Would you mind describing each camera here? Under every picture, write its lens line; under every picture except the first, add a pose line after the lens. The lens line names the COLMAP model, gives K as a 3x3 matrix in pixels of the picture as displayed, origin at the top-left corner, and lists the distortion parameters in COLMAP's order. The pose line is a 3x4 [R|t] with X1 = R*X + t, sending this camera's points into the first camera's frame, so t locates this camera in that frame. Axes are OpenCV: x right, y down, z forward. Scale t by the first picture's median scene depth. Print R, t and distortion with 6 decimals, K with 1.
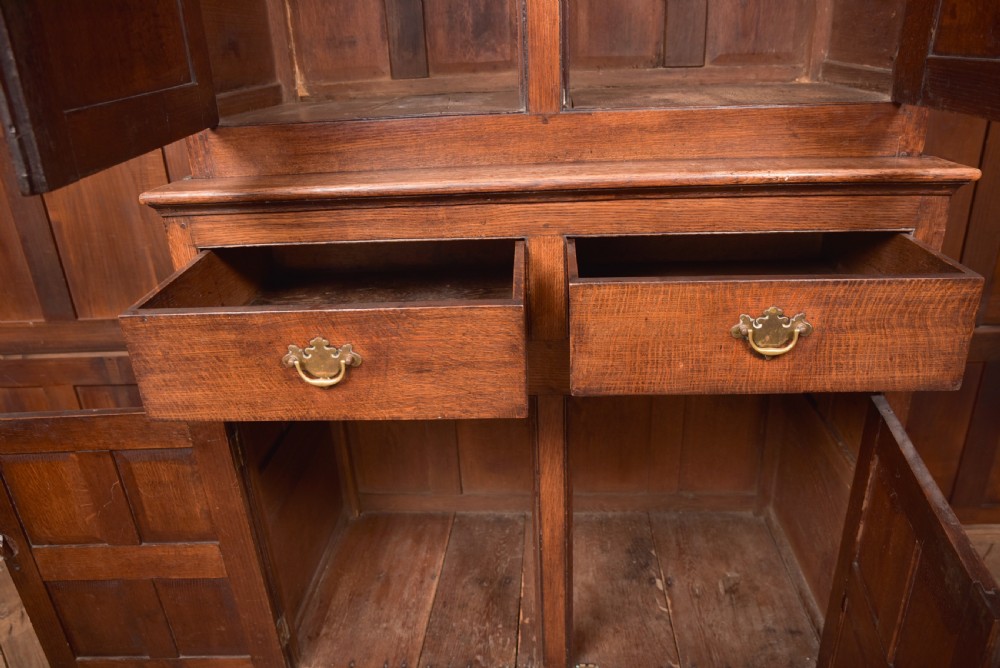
lens RADIAL K [[729.3, 0, 501.0], [0, 729.3, 346.8], [0, 0, 1]] dist [-0.122458, 0.091455]
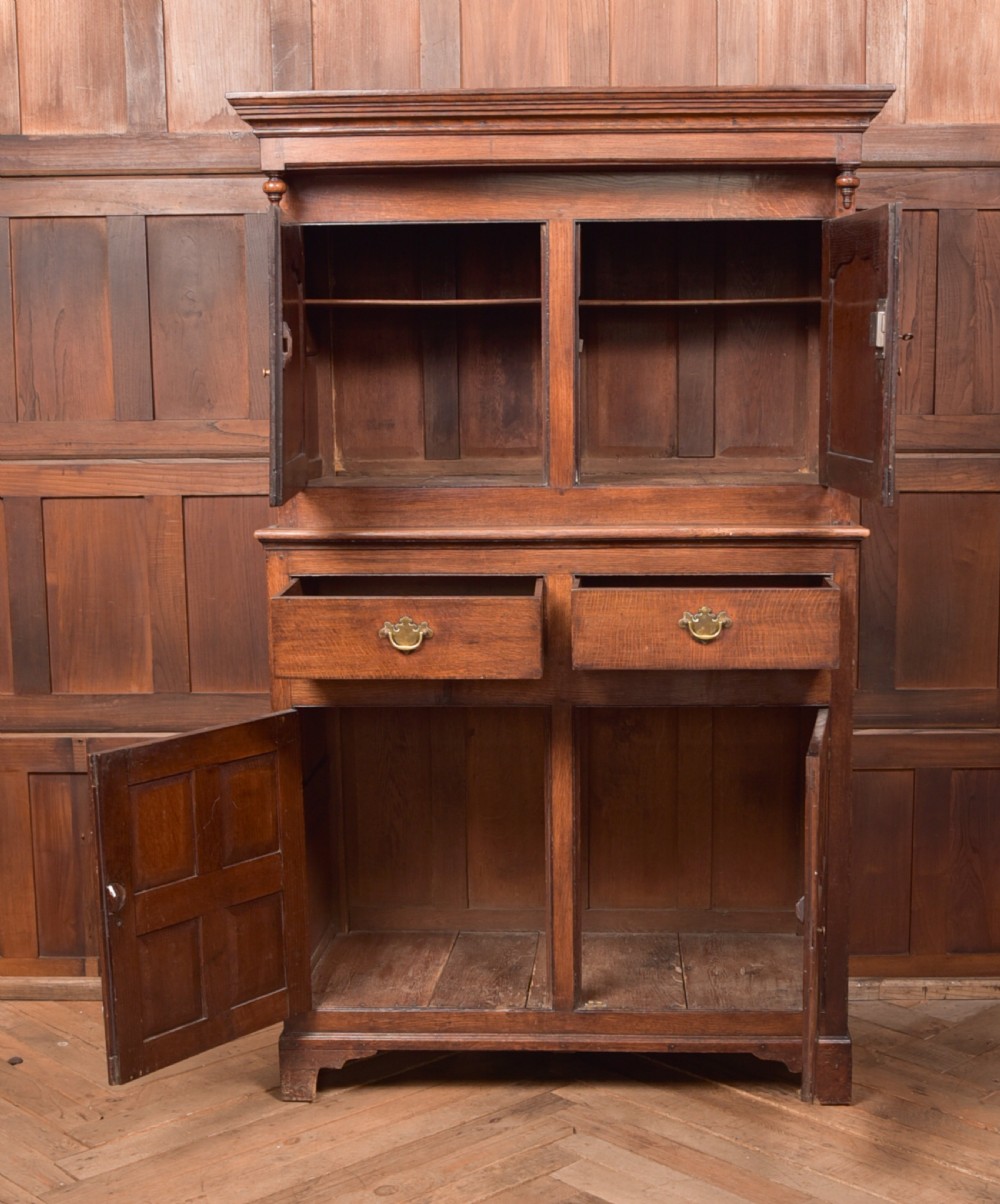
lens RADIAL K [[1876.6, 0, 559.3], [0, 1876.6, 675.8], [0, 0, 1]] dist [-0.090821, 0.103838]
pose [[0.999035, 0.032551, 0.029480, -0.034382], [-0.024130, 0.967733, -0.250820, 0.888413], [-0.036693, 0.249867, 0.967585, -2.282457]]
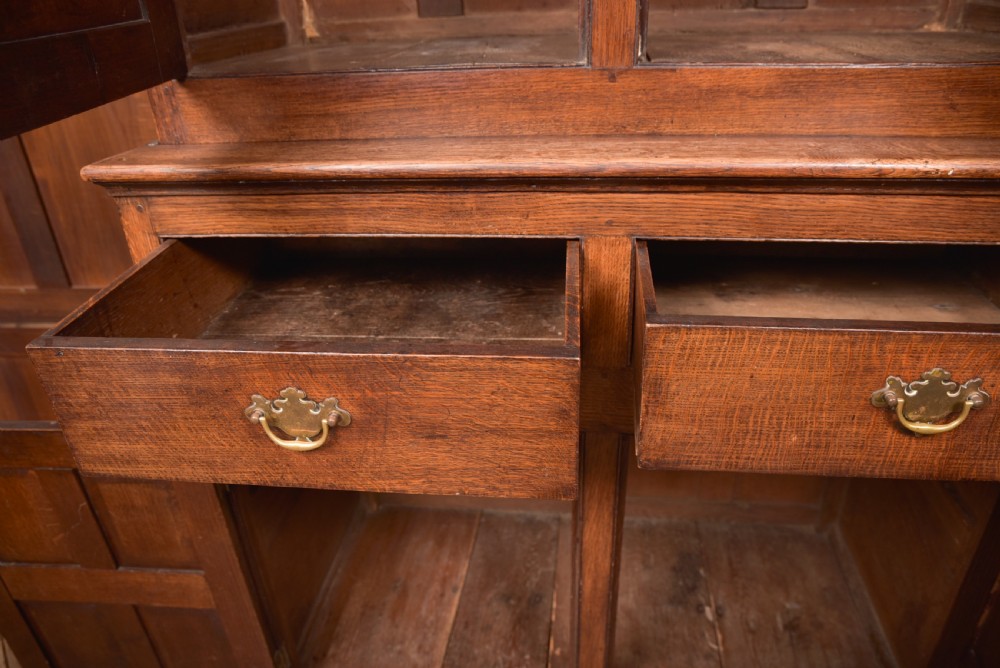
lens RADIAL K [[702.6, 0, 500.4], [0, 702.6, 345.7], [0, 0, 1]] dist [-0.122002, 0.079879]
pose [[0.998207, 0.035498, -0.048192, -0.010343], [-0.031116, 0.995561, 0.088826, -0.099592], [0.051131, -0.087168, 0.994881, 0.266199]]
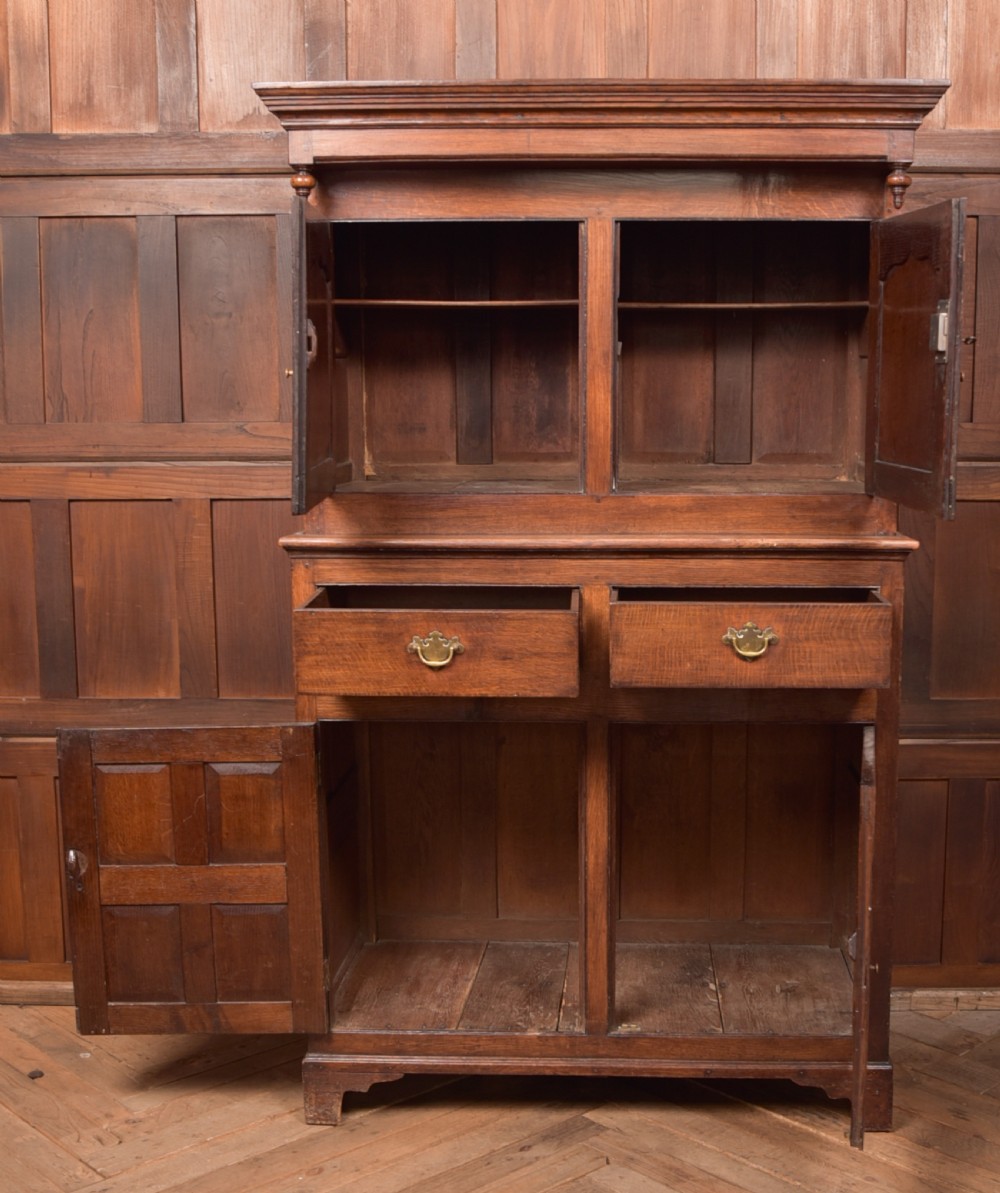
lens RADIAL K [[1655.9, 0, 585.2], [0, 1655.9, 633.1], [0, 0, 1]] dist [-0.116026, 0.093146]
pose [[0.998573, 0.039225, 0.036229, -0.060167], [-0.028462, 0.965086, -0.260381, 0.687805], [-0.045177, 0.258978, 0.964826, -1.795545]]
